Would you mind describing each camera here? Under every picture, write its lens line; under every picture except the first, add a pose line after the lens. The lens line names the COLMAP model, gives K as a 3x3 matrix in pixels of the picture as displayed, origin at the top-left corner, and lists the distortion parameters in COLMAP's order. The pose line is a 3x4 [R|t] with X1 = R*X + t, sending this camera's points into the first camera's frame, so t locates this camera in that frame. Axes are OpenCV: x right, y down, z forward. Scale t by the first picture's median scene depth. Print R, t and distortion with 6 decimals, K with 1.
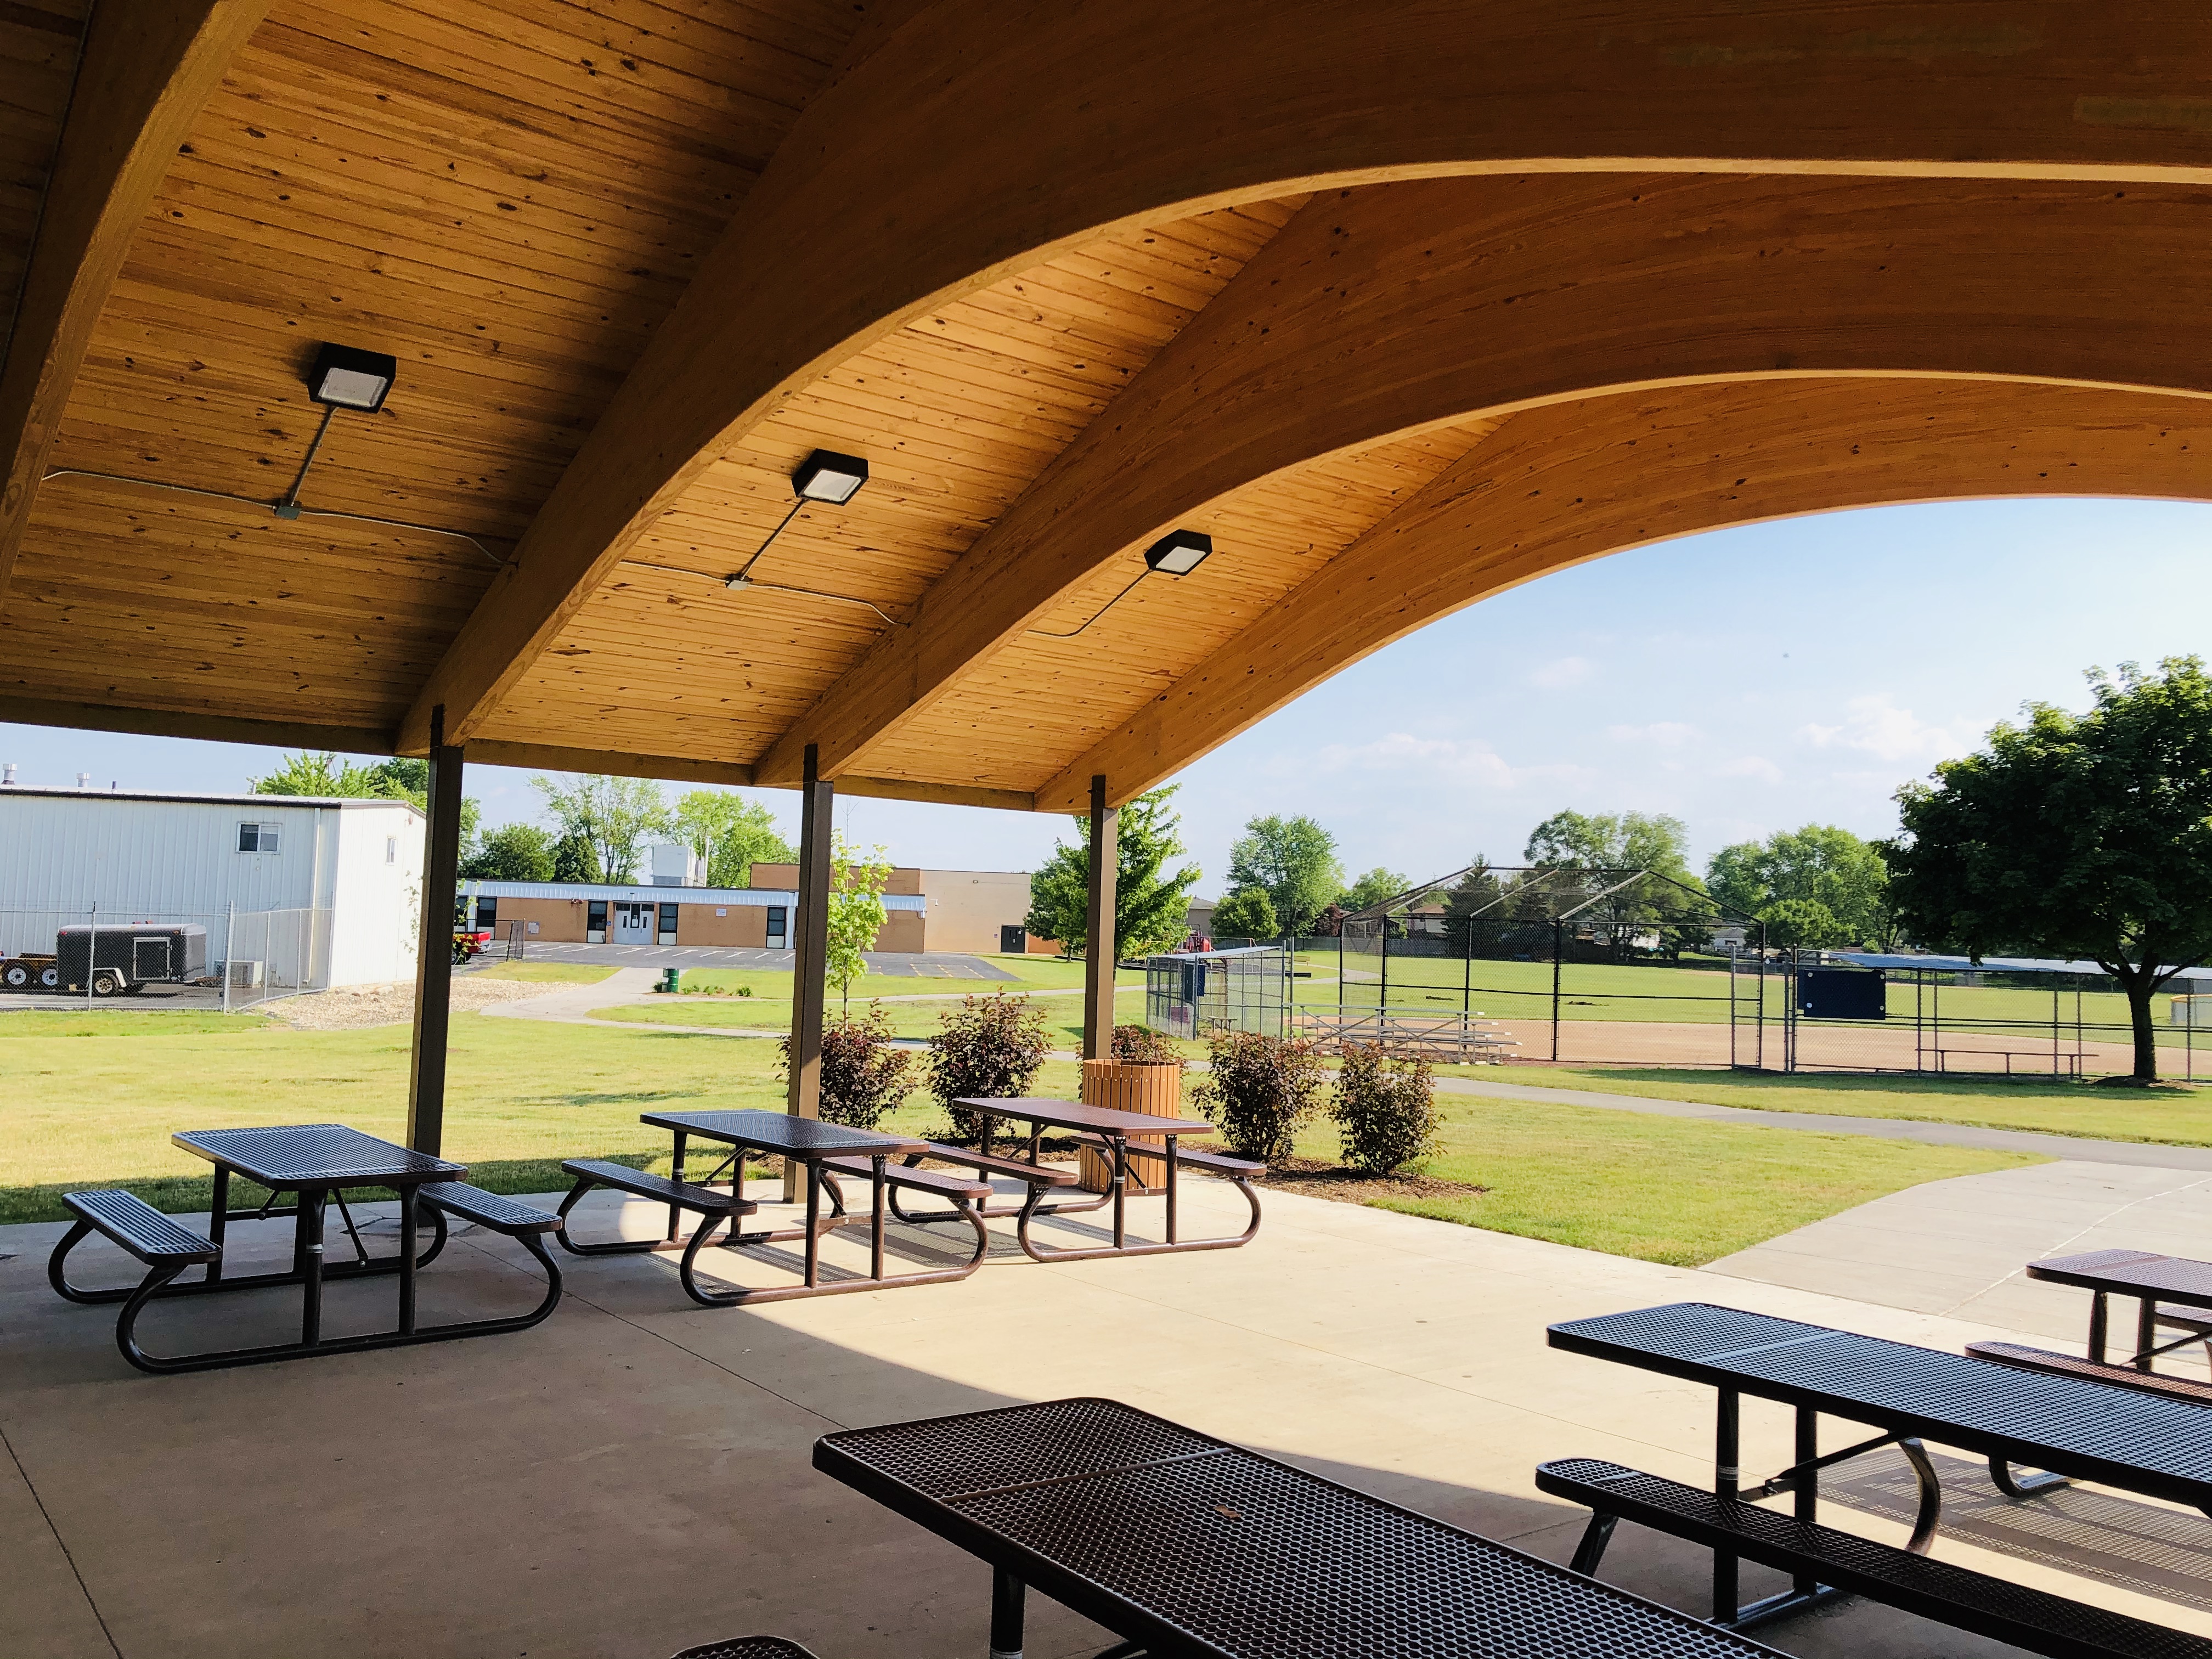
lens RADIAL K [[1785.2, 0, 1106.0], [0, 1785.2, 829.5], [0, 0, 1]] dist [0.115121, -0.188090]
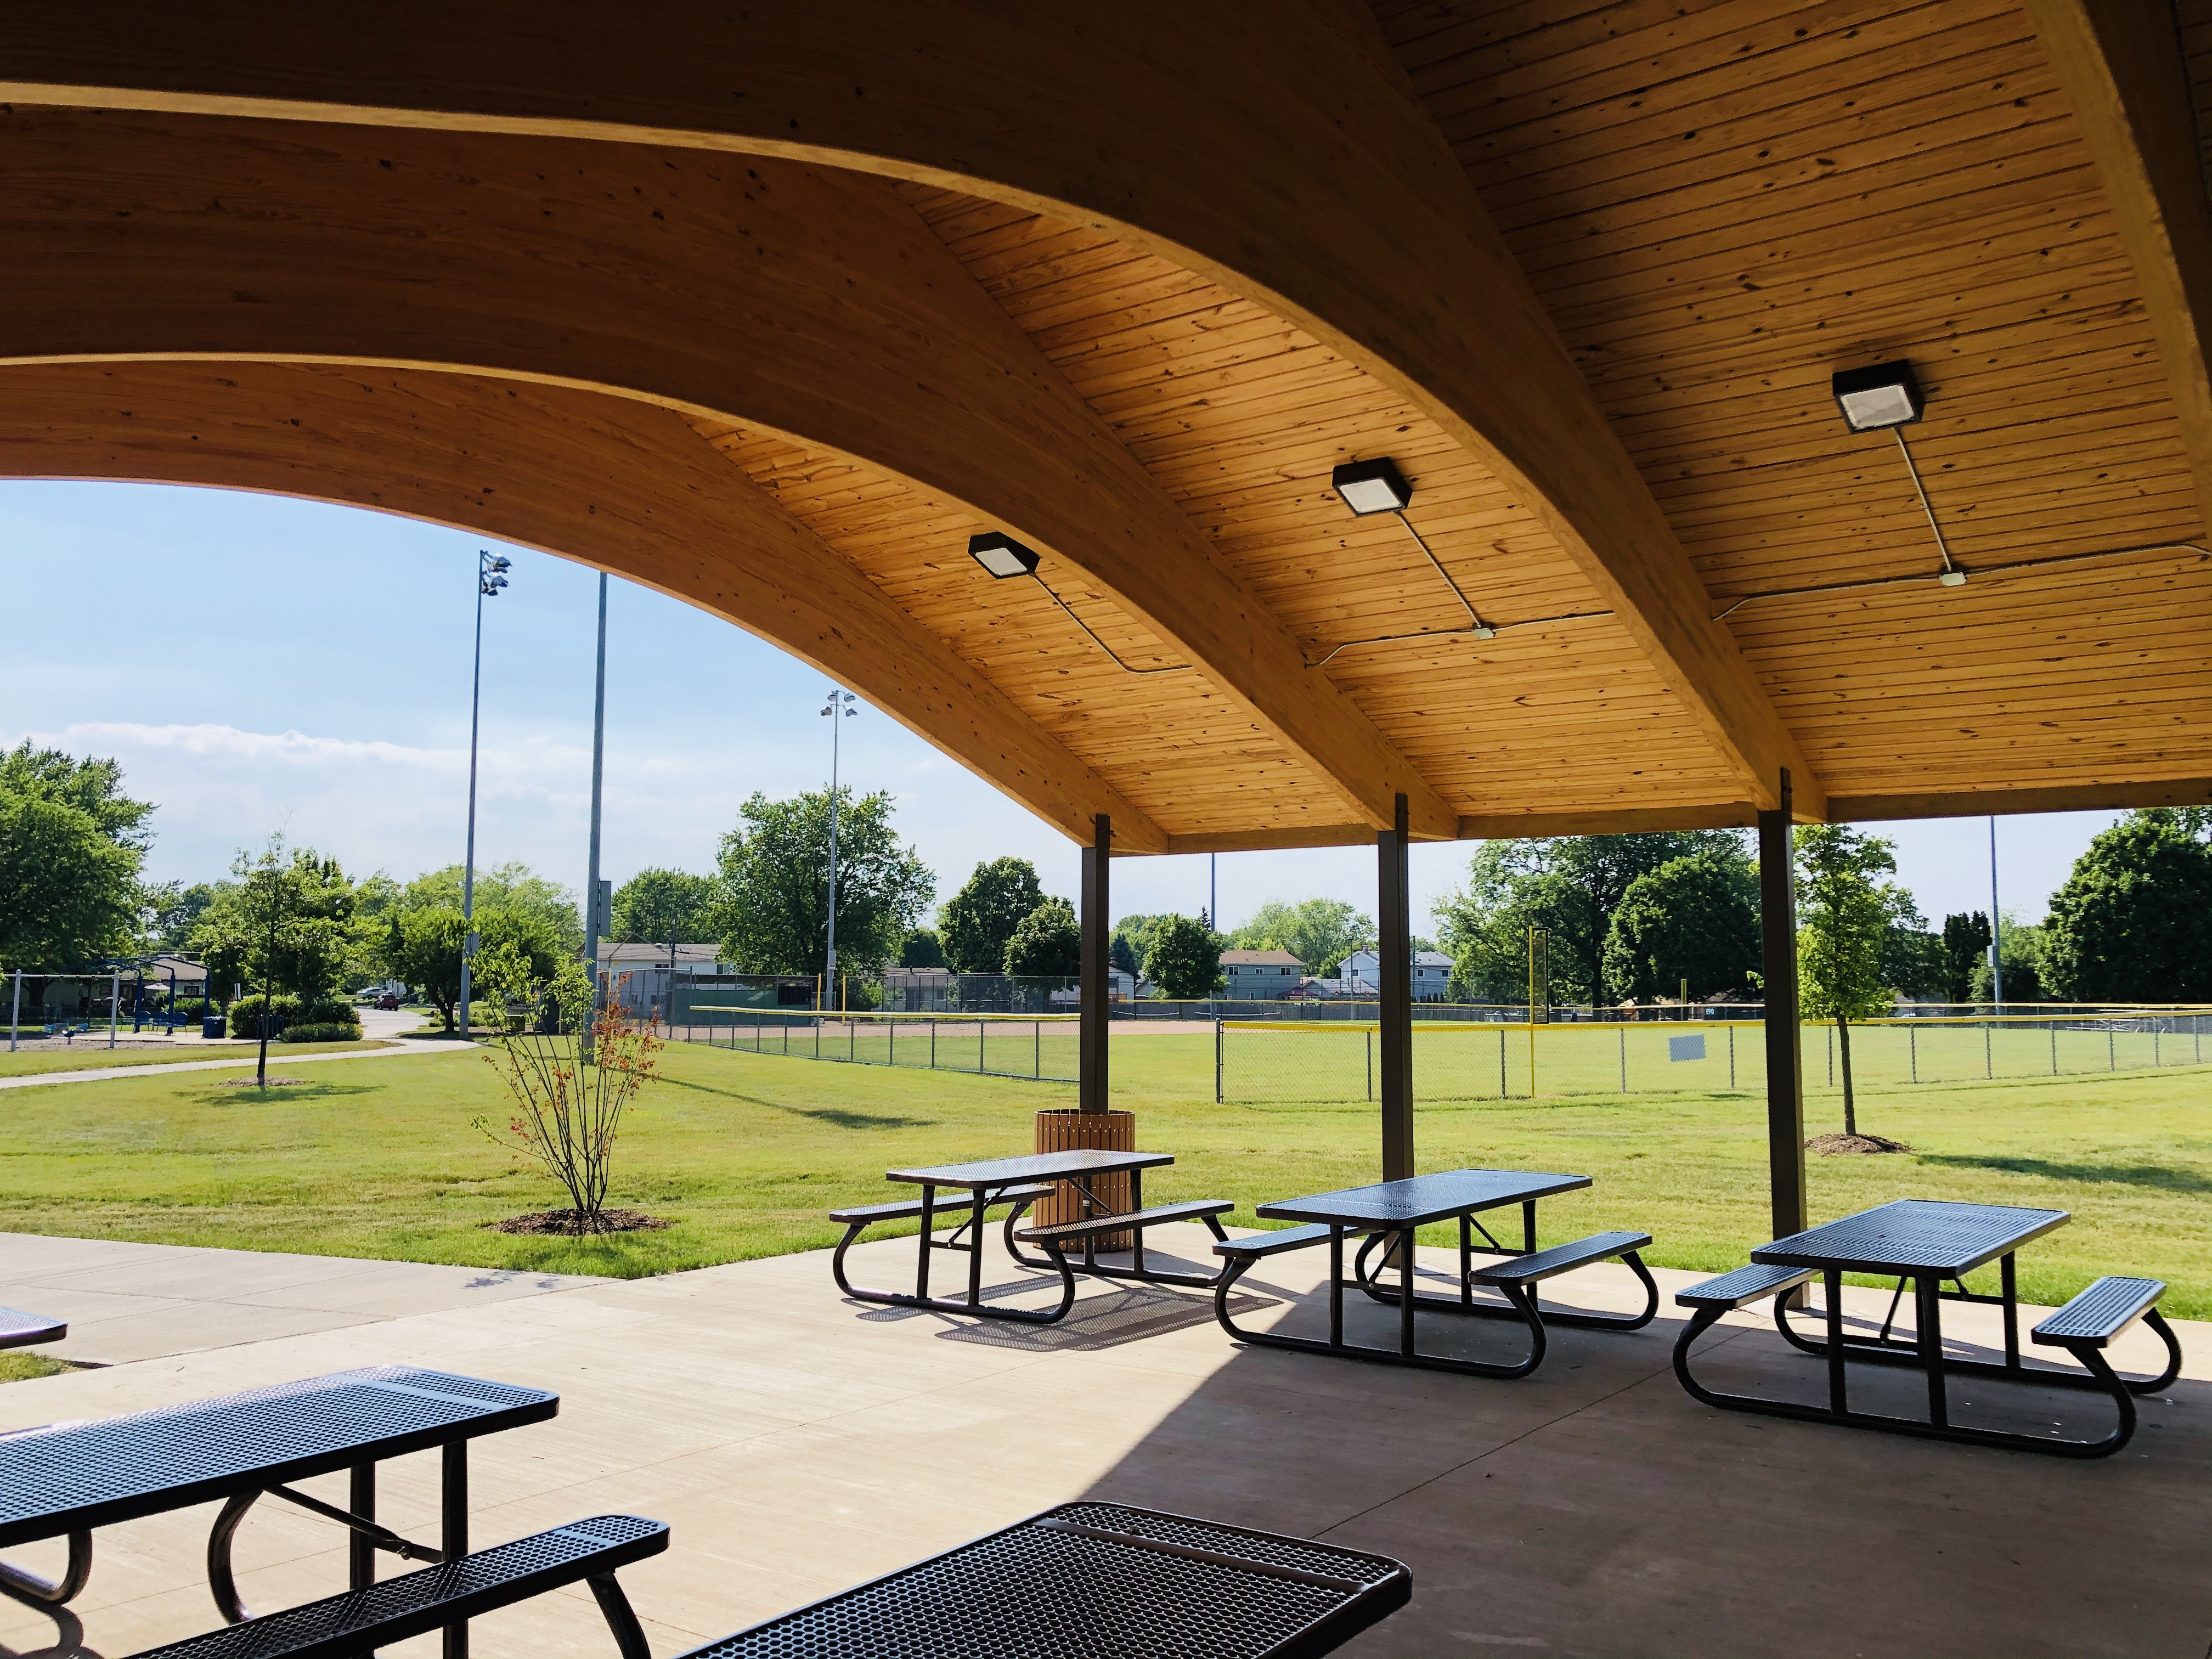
lens RADIAL K [[1785.2, 0, 1106.0], [0, 1785.2, 829.5], [0, 0, 1]] dist [0.115121, -0.188090]
pose [[-0.288808, 0.055951, 0.955751, -0.606532], [-0.078592, 0.993536, -0.081912, 0.034285], [-0.954156, -0.098771, -0.282544, 0.882434]]
